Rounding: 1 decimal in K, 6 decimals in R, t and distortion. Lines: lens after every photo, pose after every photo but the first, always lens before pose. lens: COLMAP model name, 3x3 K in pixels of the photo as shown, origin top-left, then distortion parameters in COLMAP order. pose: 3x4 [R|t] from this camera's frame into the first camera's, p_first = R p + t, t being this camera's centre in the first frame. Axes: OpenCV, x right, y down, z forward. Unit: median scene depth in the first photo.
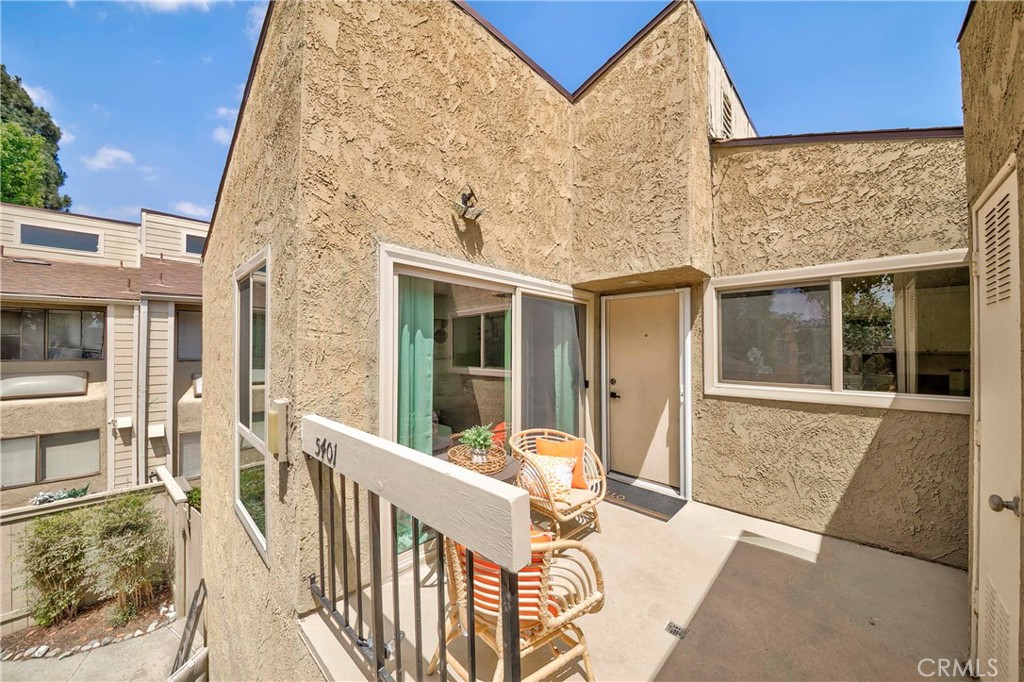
lens RADIAL K [[361.1, 0, 512.0], [0, 361.1, 341.0], [0, 0, 1]] dist [0.000687, -0.000028]
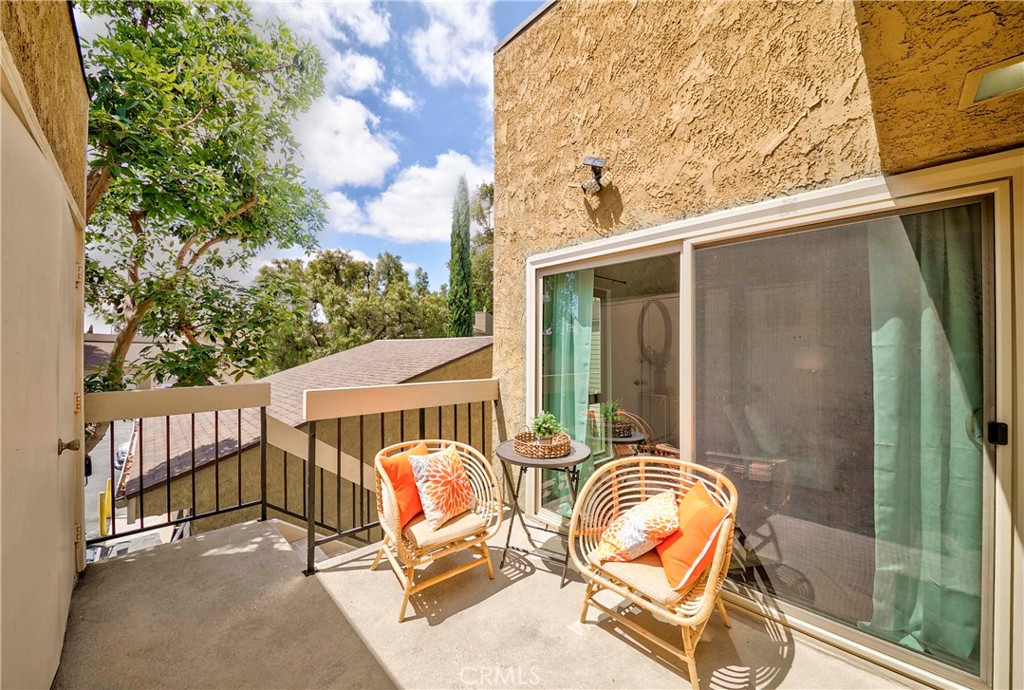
lens RADIAL K [[377.5, 0, 512.0], [0, 377.5, 345.0], [0, 0, 1]] dist [-0.002081, -0.000196]
pose [[-0.053156, -0.016263, -0.998454, 0.820216], [0.016074, 0.999724, -0.017140, 0.056244], [0.998457, -0.016960, -0.052880, 0.823459]]
